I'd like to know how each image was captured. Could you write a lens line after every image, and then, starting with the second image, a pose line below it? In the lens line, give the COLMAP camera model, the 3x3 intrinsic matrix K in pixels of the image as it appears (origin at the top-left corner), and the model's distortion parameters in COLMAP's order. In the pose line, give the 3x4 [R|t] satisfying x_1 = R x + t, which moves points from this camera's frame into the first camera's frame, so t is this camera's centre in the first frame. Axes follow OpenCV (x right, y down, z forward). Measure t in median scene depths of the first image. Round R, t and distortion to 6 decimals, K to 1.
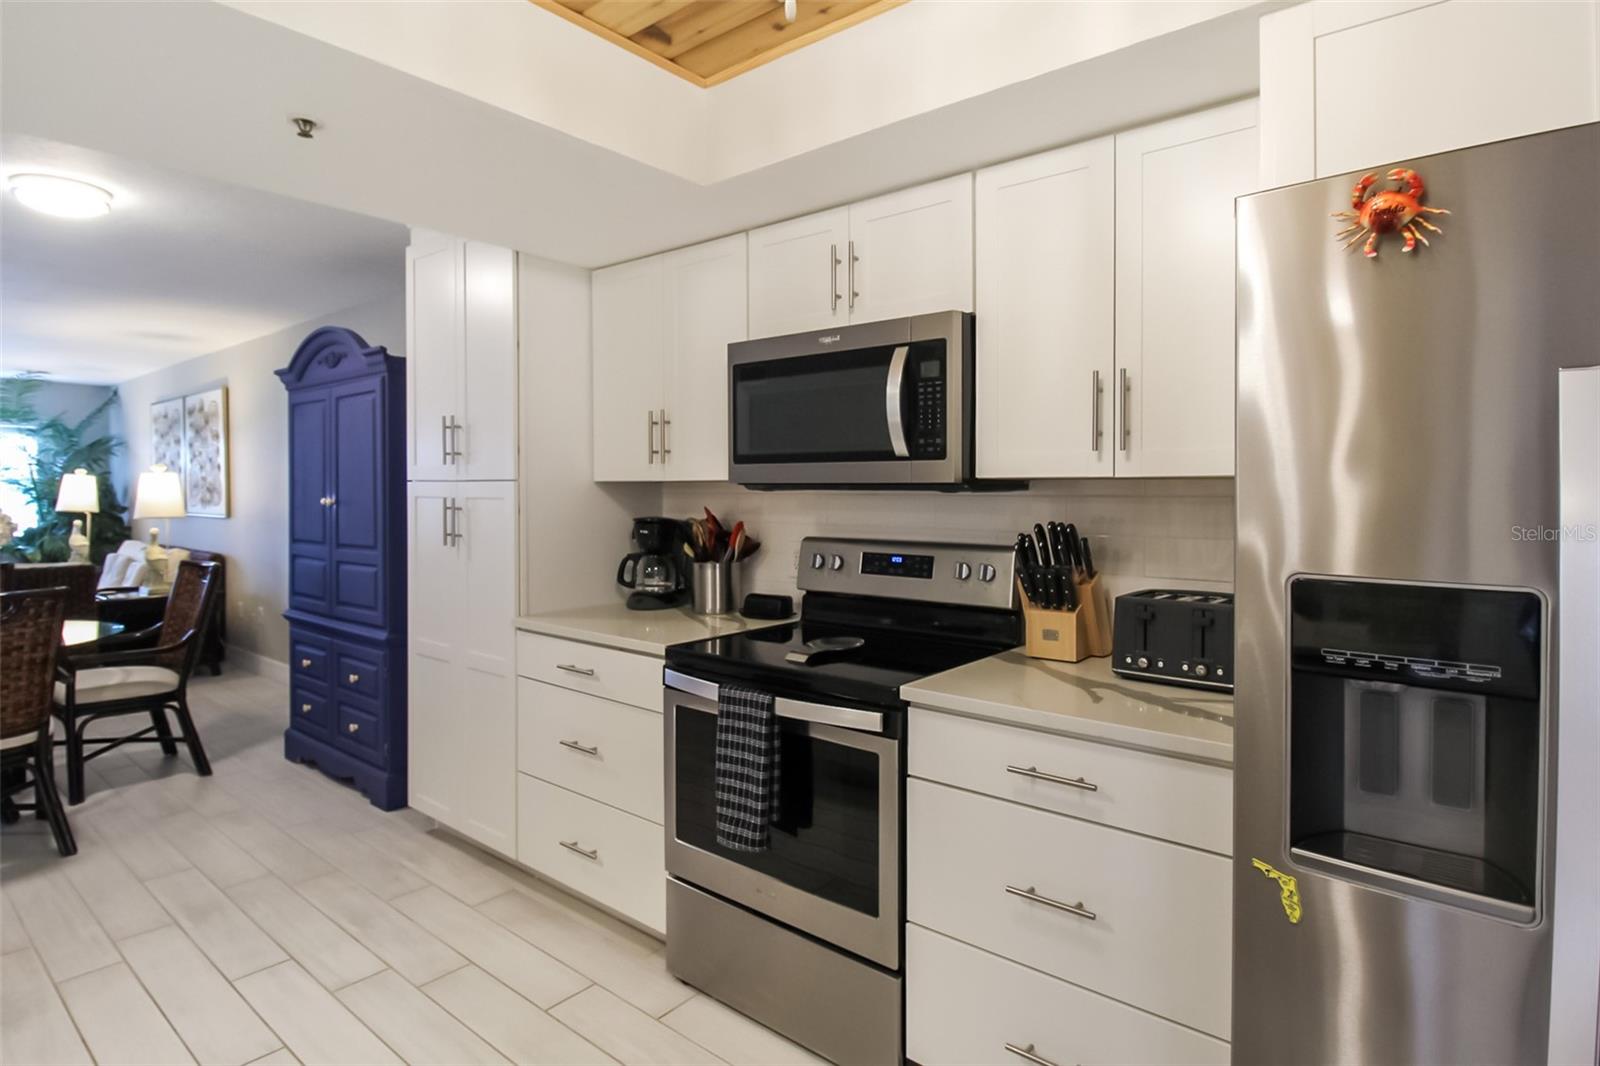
lens RADIAL K [[834.5, 0, 809.6], [0, 834.5, 495.3], [0, 0, 1]] dist [-0.002614, -0.001831]
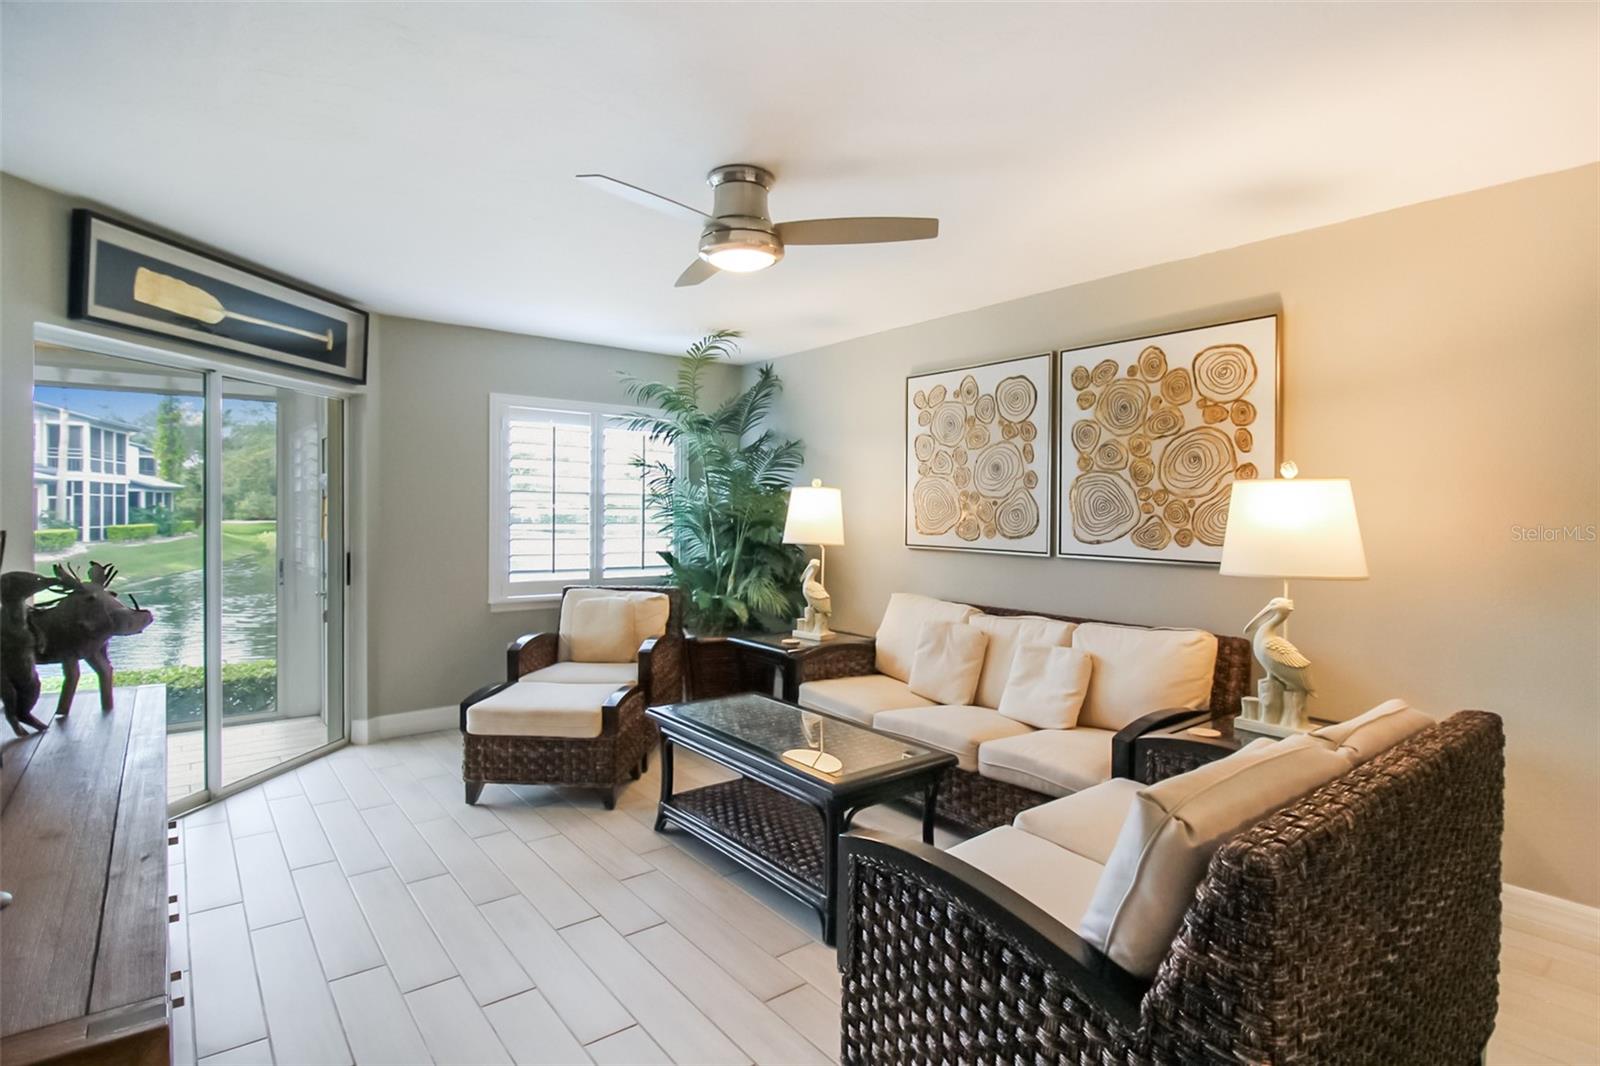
lens RADIAL K [[807.1, 0, 807.0], [0, 807.1, 518.4], [0, 0, 1]] dist [0.002098, -0.012421]
pose [[0.976098, 0.010964, -0.217053, -1.972048], [-0.009839, 0.999932, 0.006265, -0.011868], [0.217107, -0.003979, 0.976140, 1.022365]]
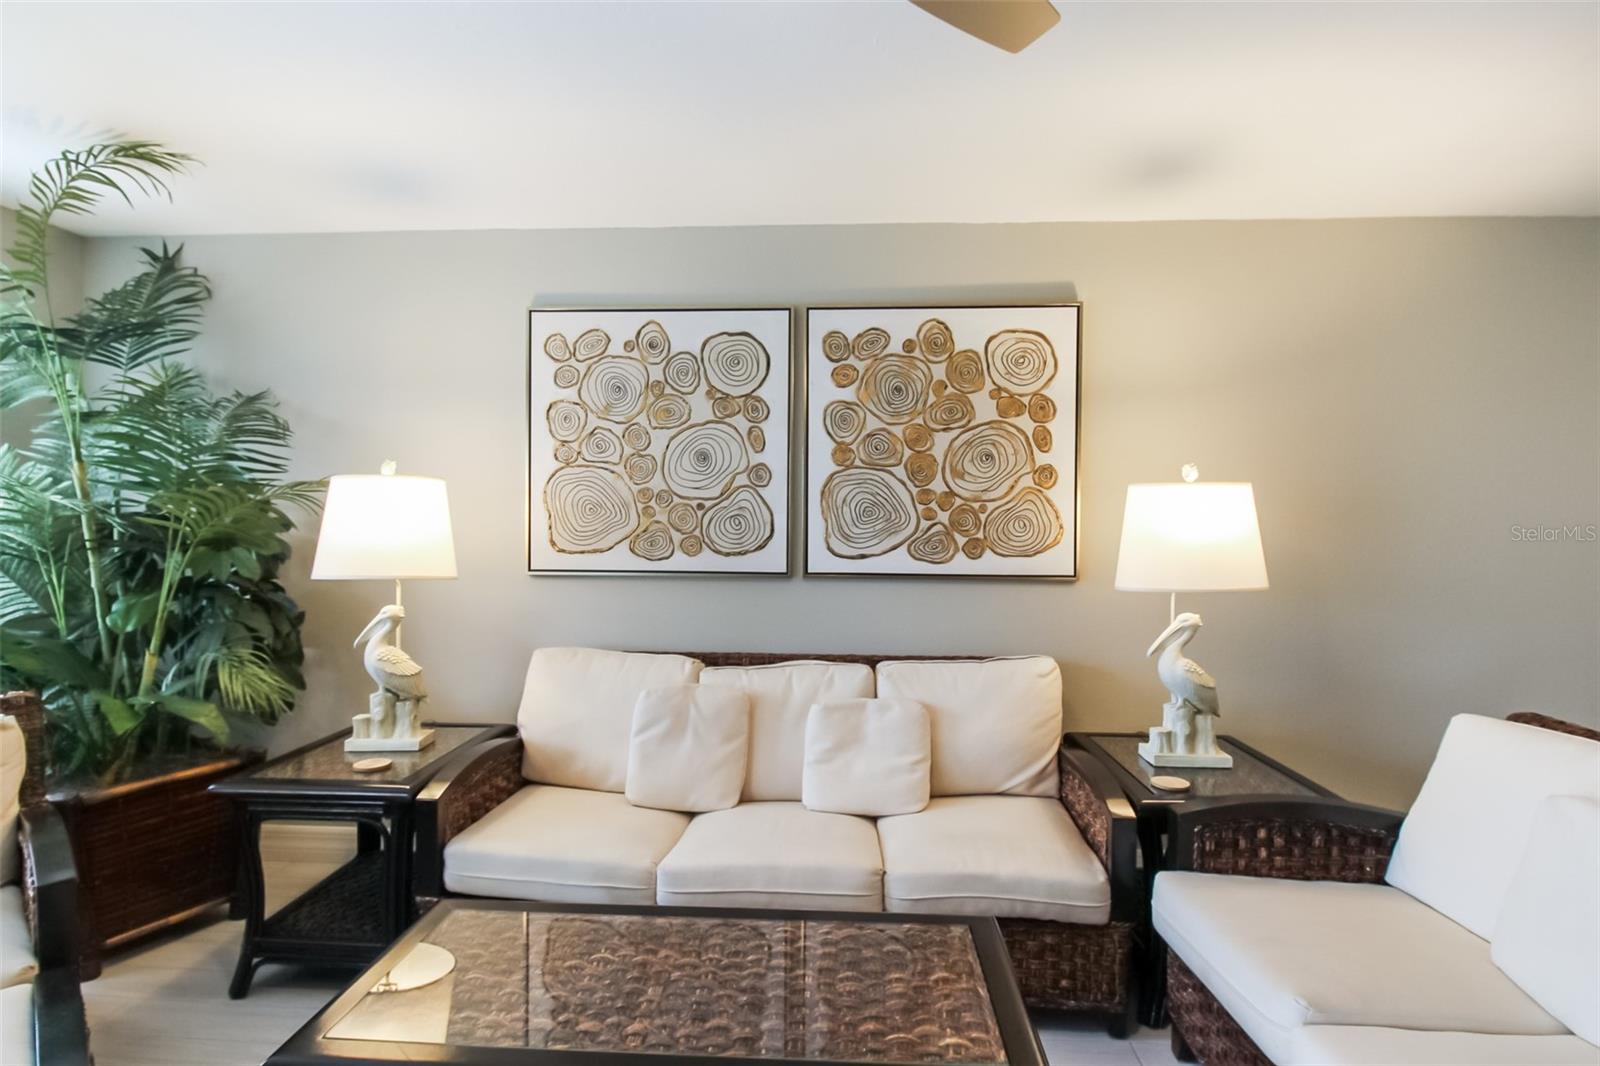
lens RADIAL K [[827.2, 0, 802.5], [0, 827.2, 516.8], [0, 0, 1]] dist [0.006101, -0.013024]
pose [[0.809649, 0.004829, 0.586894, -2.487484], [-0.003332, 0.999988, -0.003633, -0.016958], [-0.586905, 0.000986, 0.809655, 1.596100]]
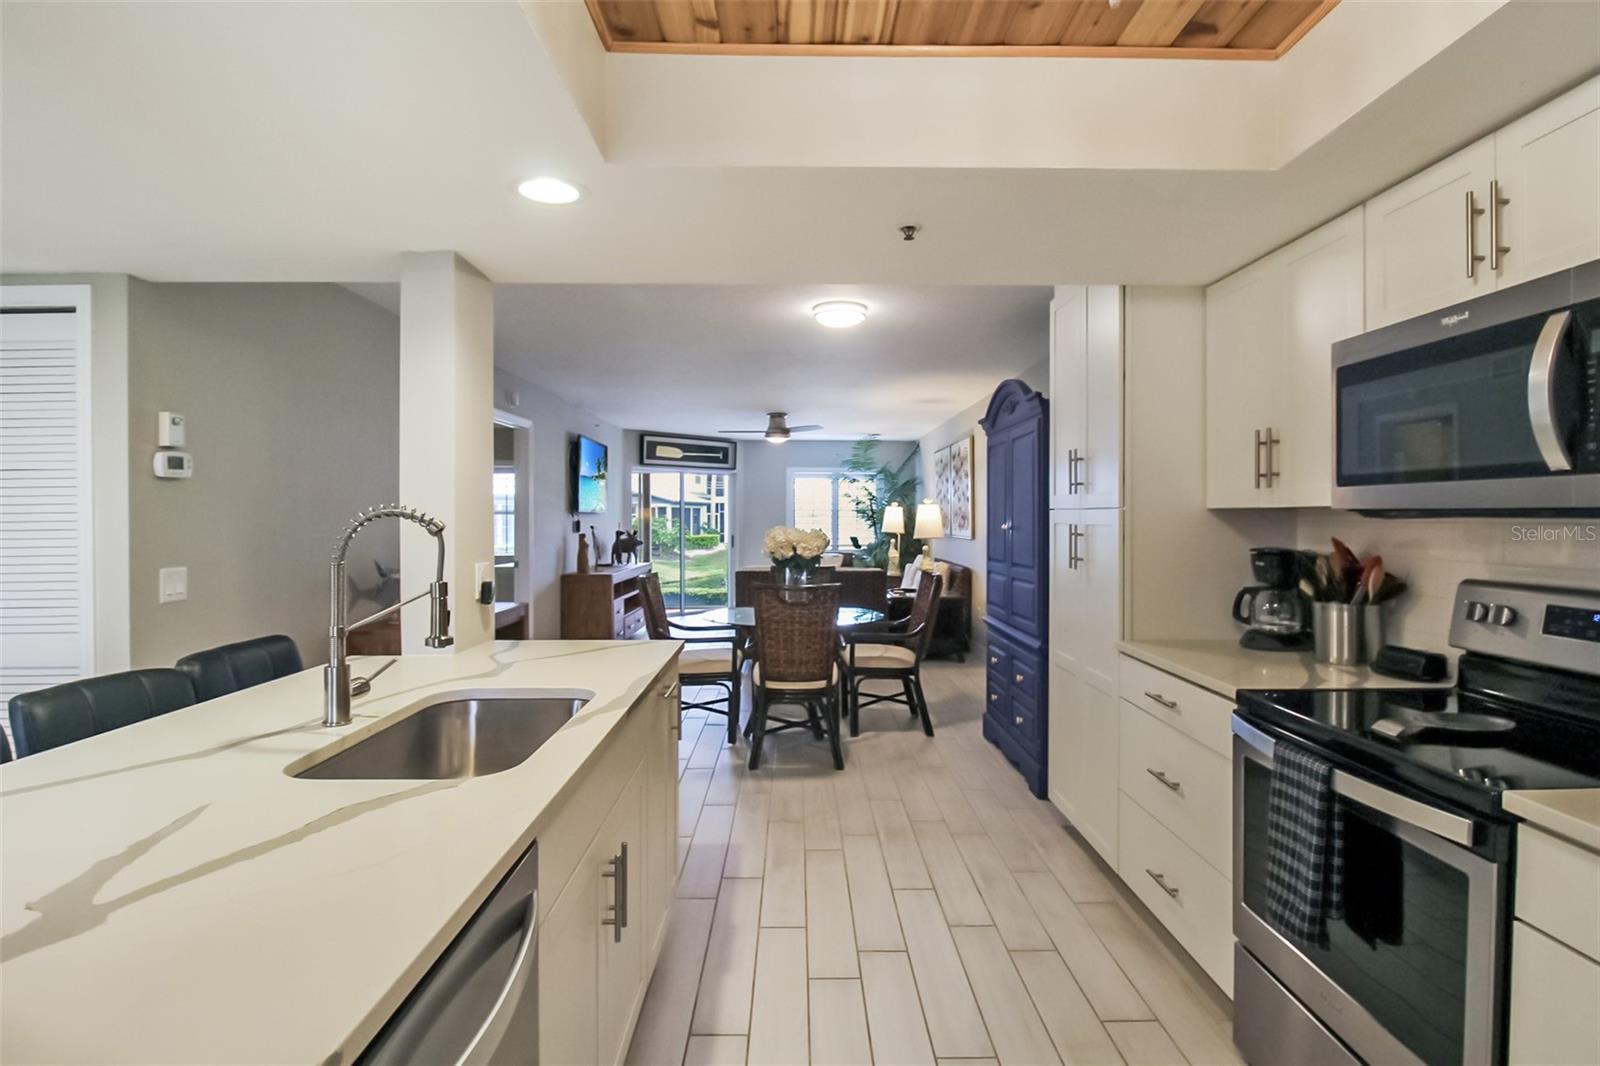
lens RADIAL K [[801.0, 0, 804.4], [0, 801.0, 525.3], [0, 0, 1]] dist [0.002632, -0.012781]
pose [[0.640084, 0.007445, -0.768269, 0.155911], [-0.004407, 0.999972, 0.006019, -0.000770], [0.768293, -0.000467, 0.640099, 0.062997]]
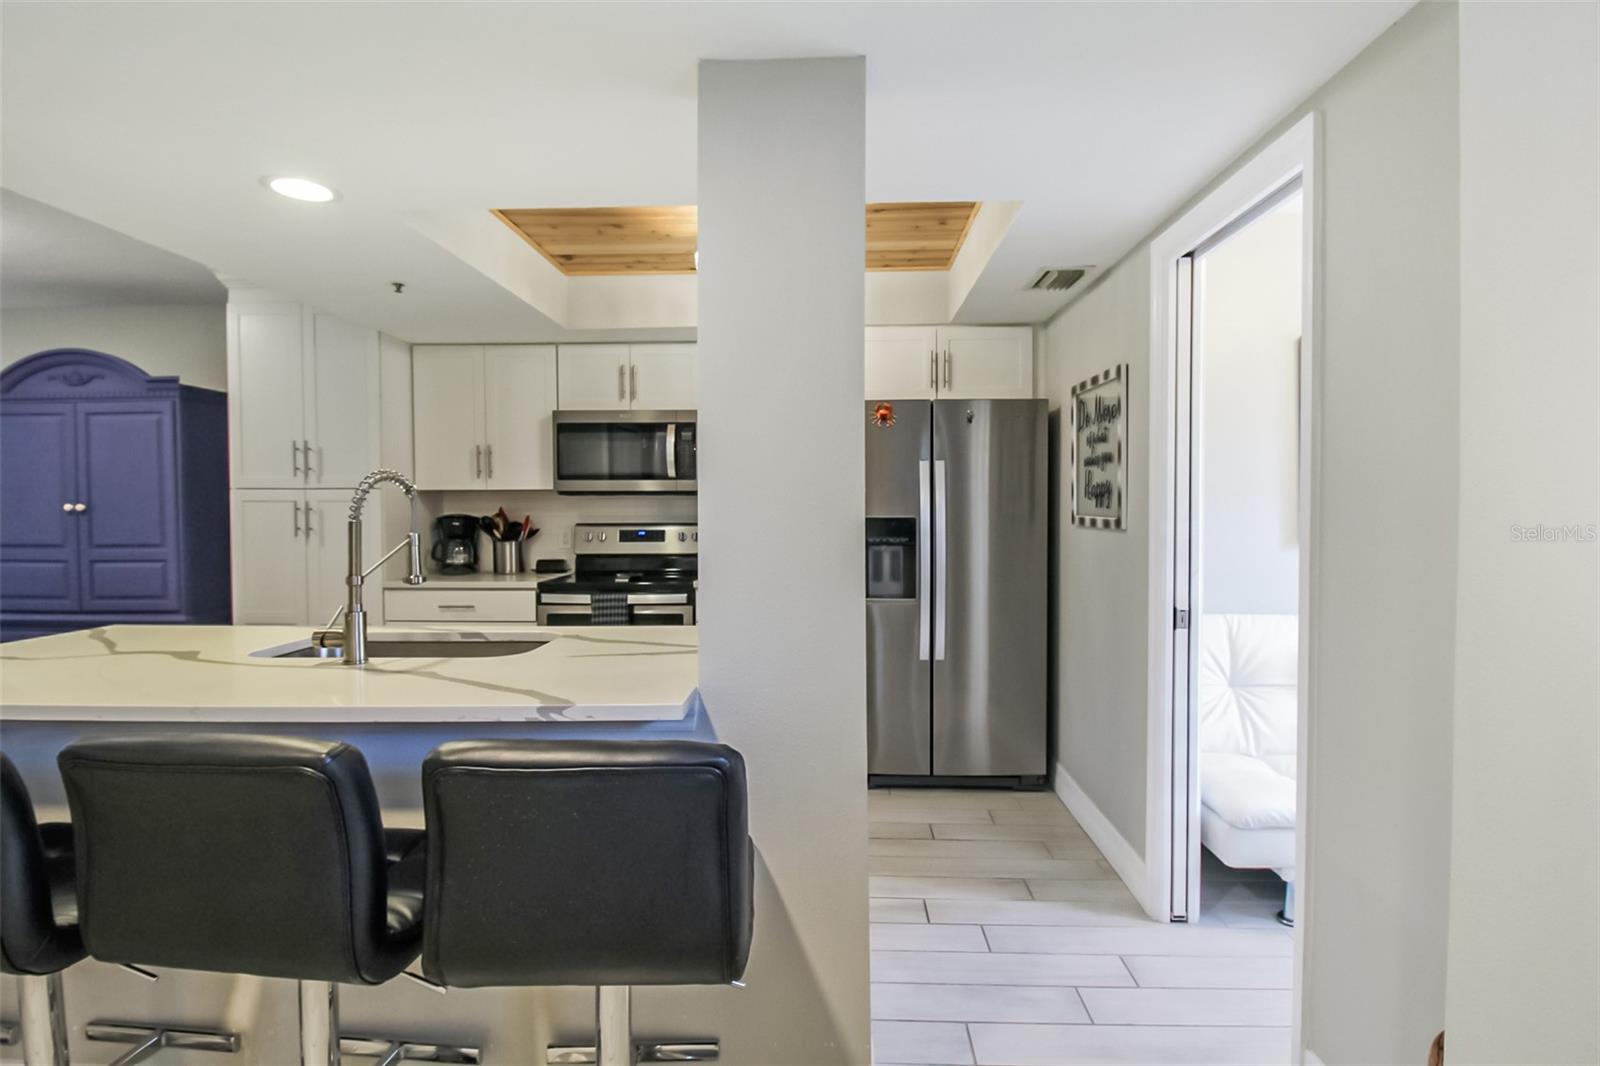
lens RADIAL K [[840.4, 0, 787.0], [0, 840.4, 518.3], [0, 0, 1]] dist [0.011585, -0.019872]
pose [[0.801703, -0.012466, 0.597593, -0.650270], [0.009675, 0.999922, 0.007879, 0.028834], [-0.597645, -0.000535, 0.801761, -0.596728]]
